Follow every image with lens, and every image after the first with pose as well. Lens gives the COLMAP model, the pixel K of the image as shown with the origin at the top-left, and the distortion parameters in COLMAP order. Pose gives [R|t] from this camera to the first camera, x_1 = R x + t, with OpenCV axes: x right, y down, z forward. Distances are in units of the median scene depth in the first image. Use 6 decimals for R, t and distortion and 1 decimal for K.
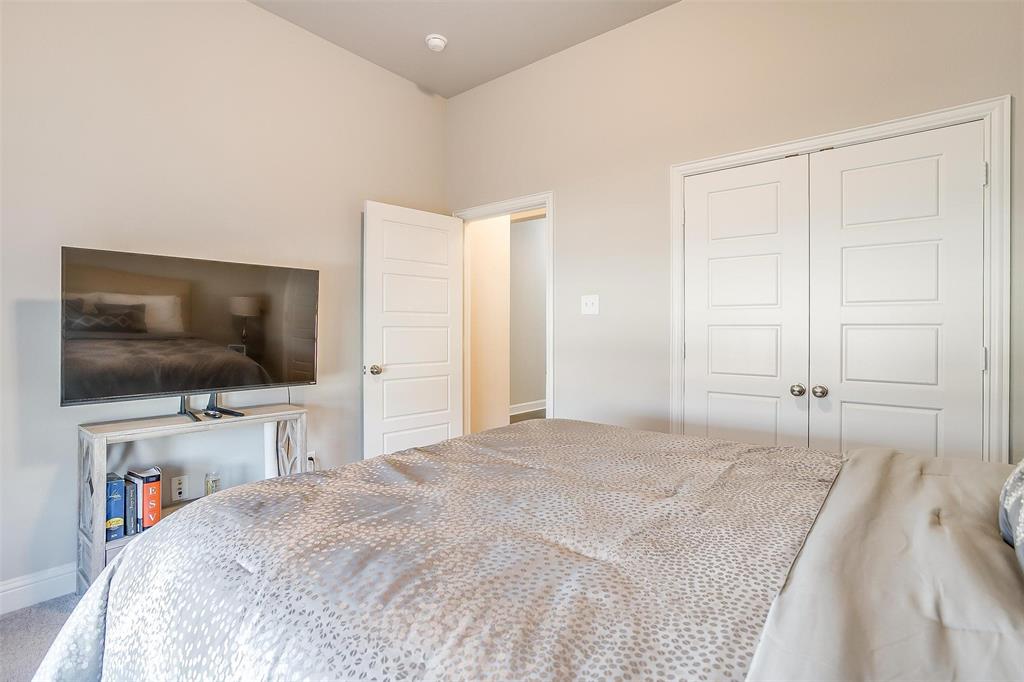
lens RADIAL K [[495.4, 0, 512.7], [0, 495.4, 336.4], [0, 0, 1]] dist [-0.058168, 0.028753]
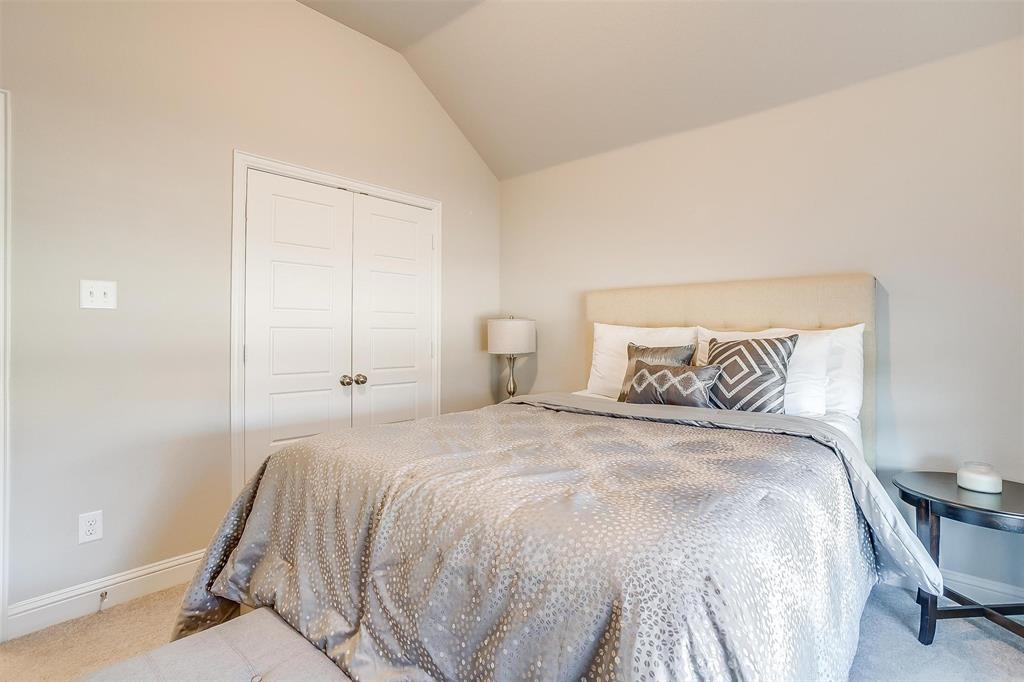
lens RADIAL K [[495.4, 0, 512.7], [0, 495.4, 336.4], [0, 0, 1]] dist [-0.058168, 0.028753]
pose [[0.043798, -0.007455, 0.999013, -0.588837], [0.008343, 0.999940, 0.007096, -0.007648], [-0.999006, 0.008024, 0.043857, 0.484224]]
